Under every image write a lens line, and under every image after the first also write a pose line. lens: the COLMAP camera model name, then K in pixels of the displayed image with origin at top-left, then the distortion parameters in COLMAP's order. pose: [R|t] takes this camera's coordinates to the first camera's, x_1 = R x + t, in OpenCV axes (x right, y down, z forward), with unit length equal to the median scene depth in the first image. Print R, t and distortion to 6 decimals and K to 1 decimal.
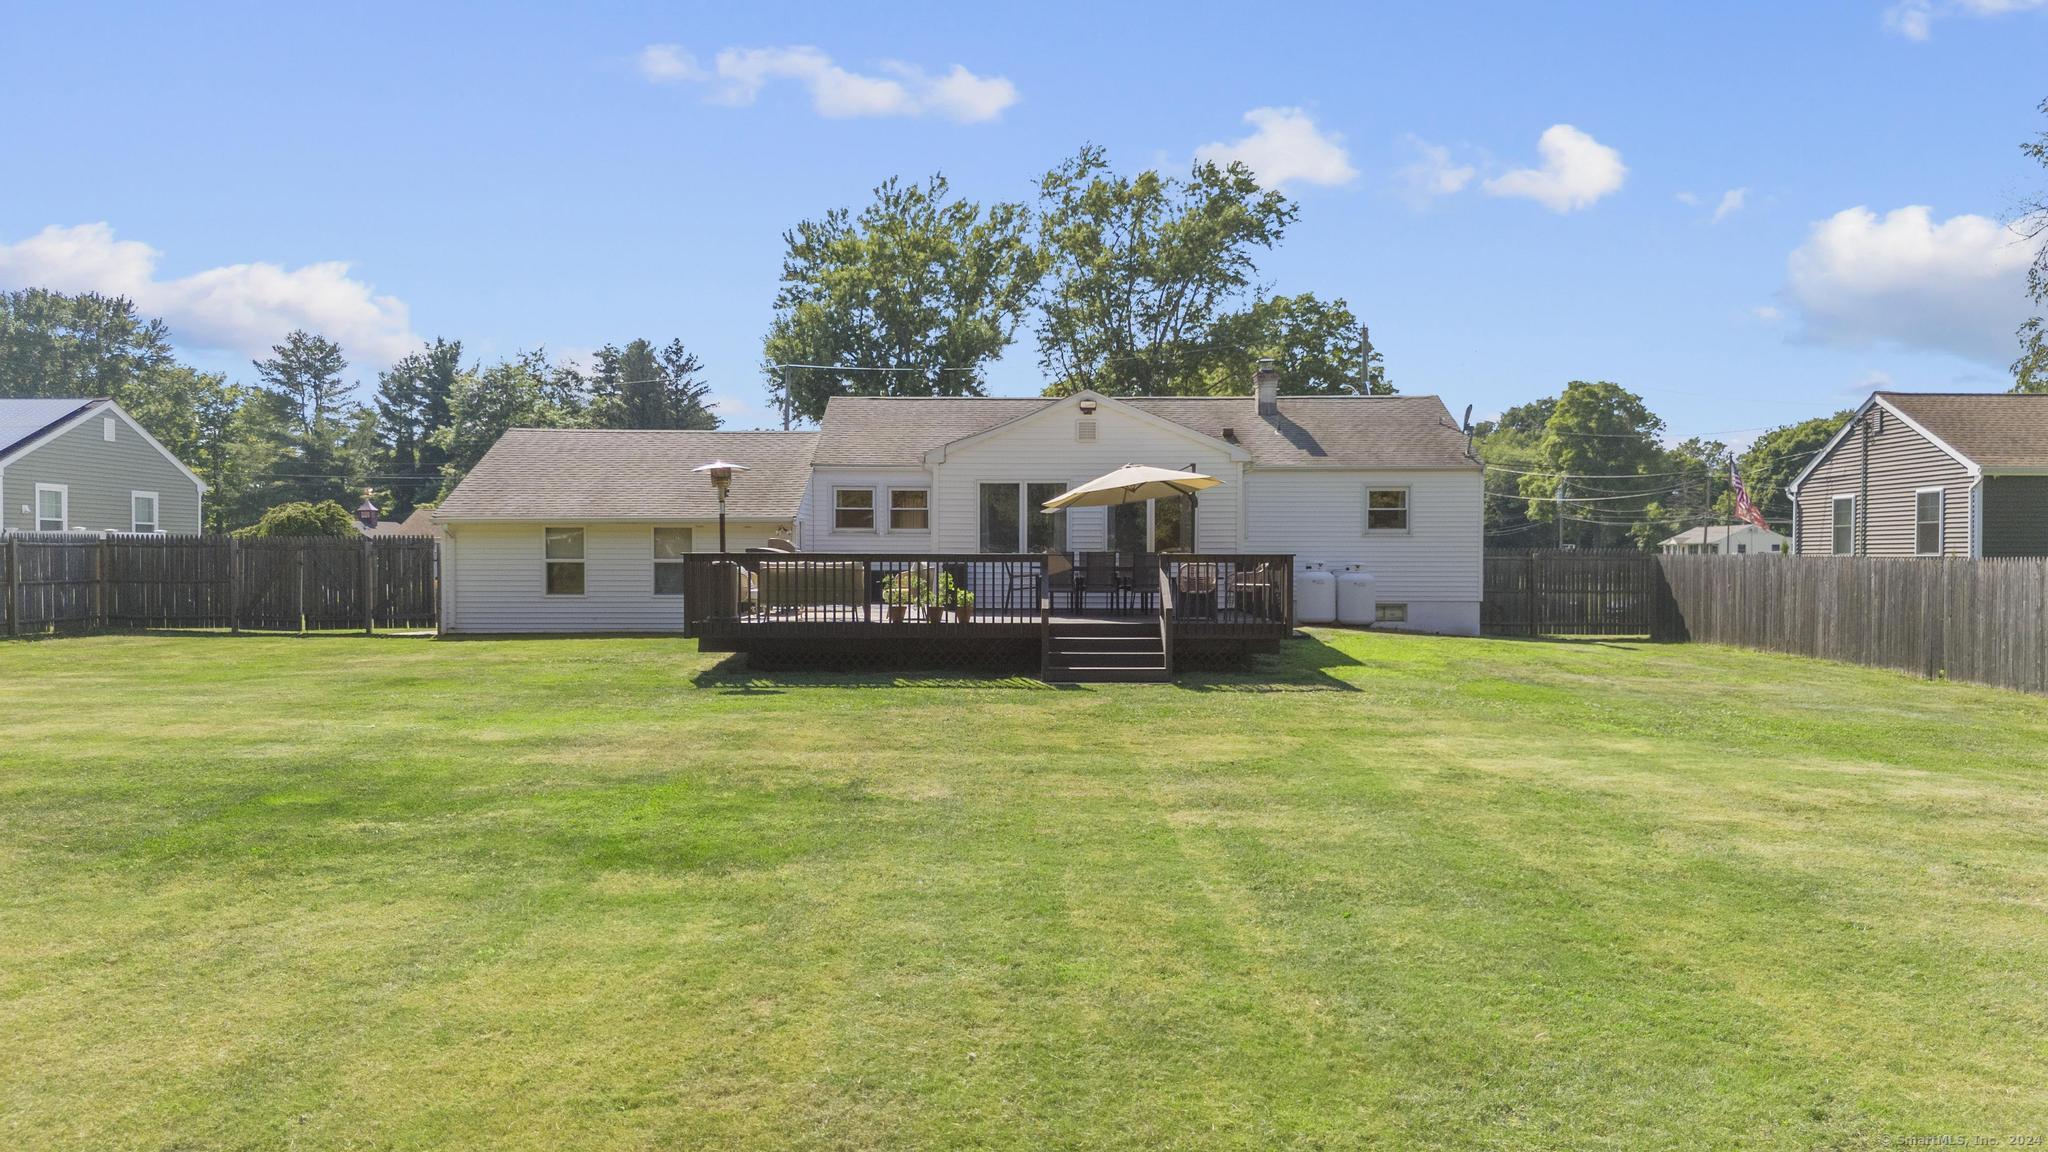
lens RADIAL K [[1505.9, 0, 1024.0], [0, 1505.9, 576.0], [0, 0, 1]] dist [0.083007, -0.101051]
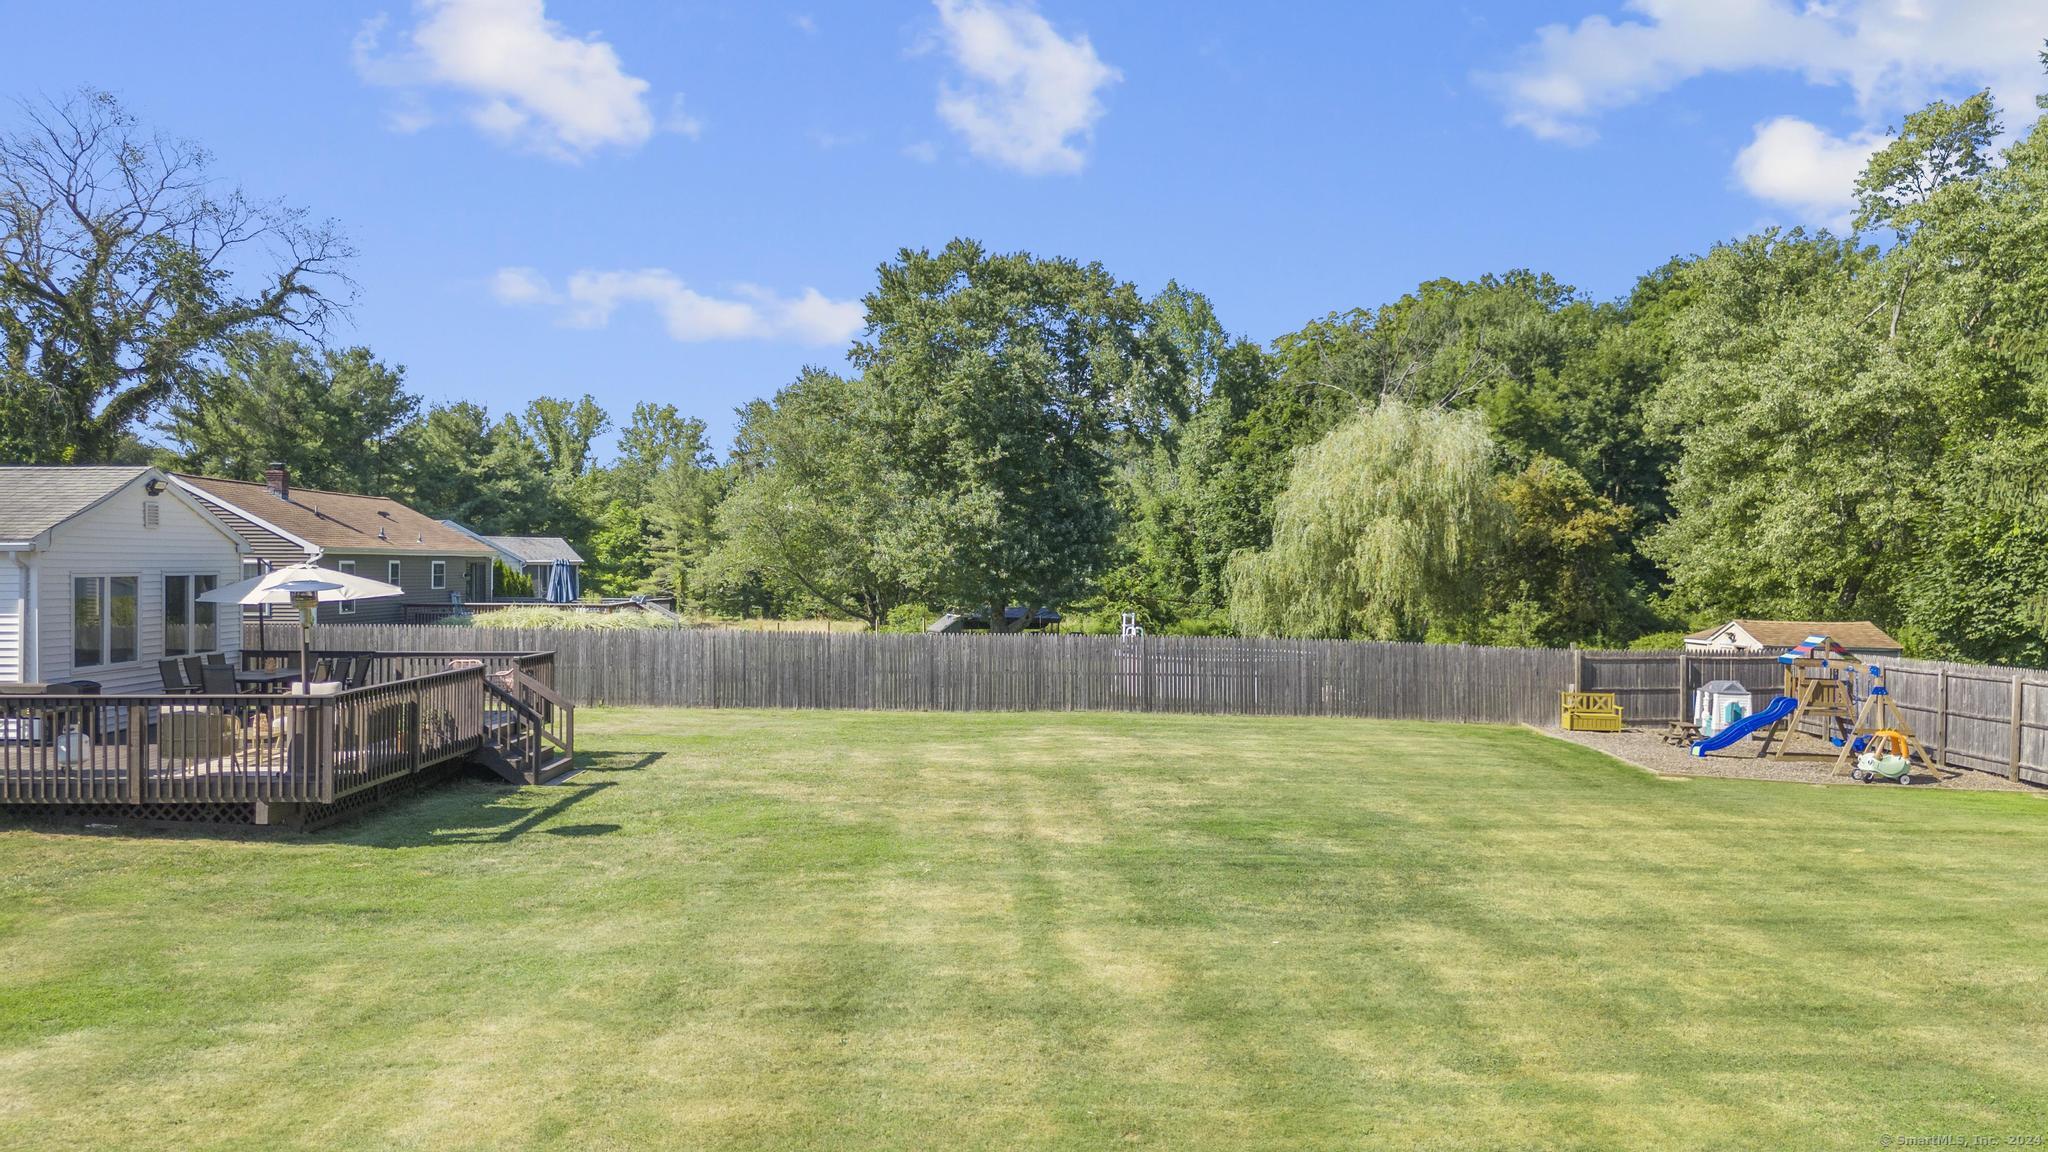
lens RADIAL K [[1505.9, 0, 1024.0], [0, 1505.9, 576.0], [0, 0, 1]] dist [0.083007, -0.101051]
pose [[-0.027475, -0.009329, 0.999579, -0.328148], [0.005704, 0.999939, 0.009489, -0.026416], [-0.999606, 0.005962, -0.027420, 0.209090]]
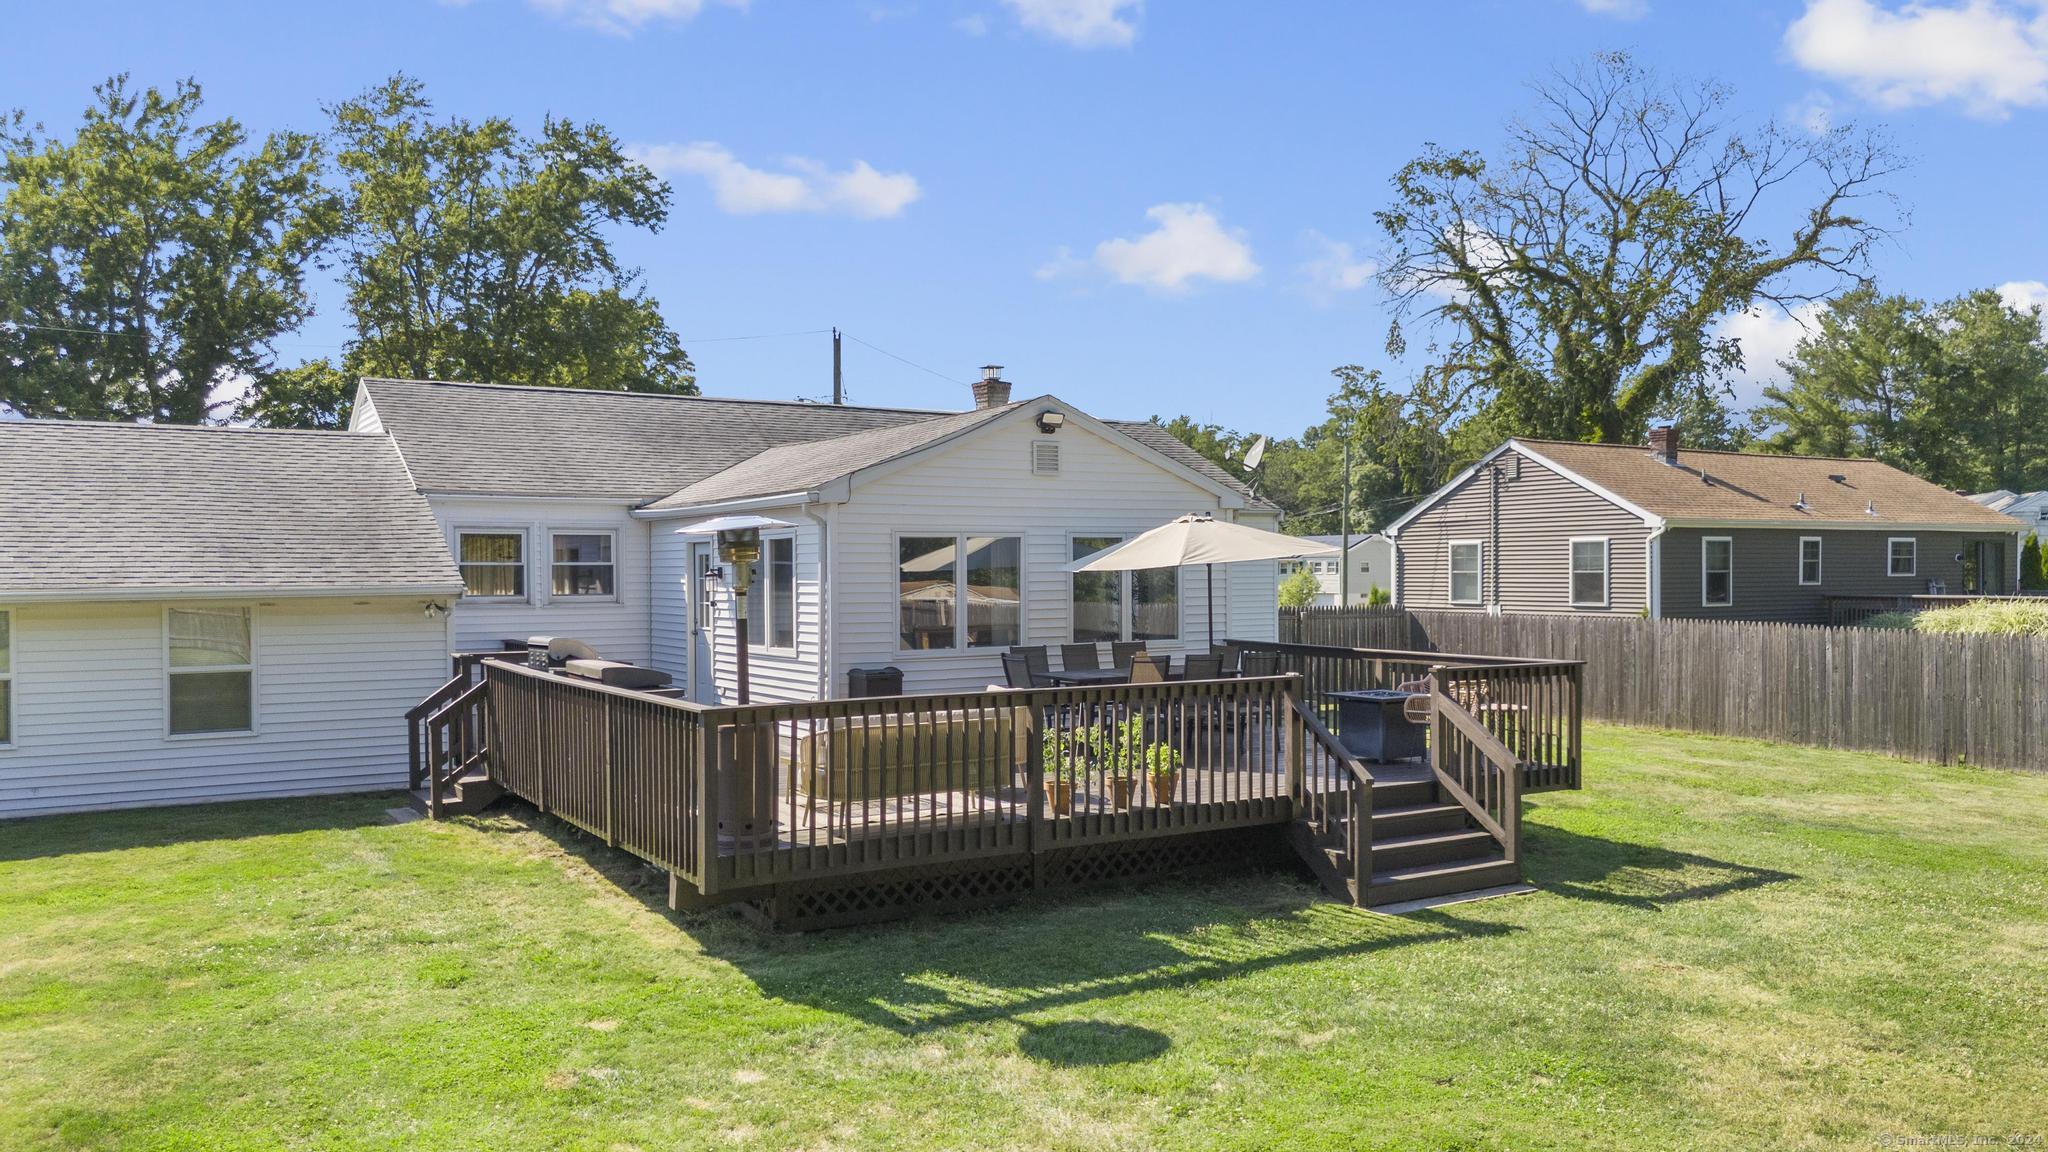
lens RADIAL K [[1505.9, 0, 1024.0], [0, 1505.9, 576.0], [0, 0, 1]] dist [0.083007, -0.101051]
pose [[0.853568, -0.008749, 0.520909, -0.120014], [0.012607, 0.999913, -0.003864, -0.016657], [-0.520830, 0.009865, 0.853604, 0.175353]]
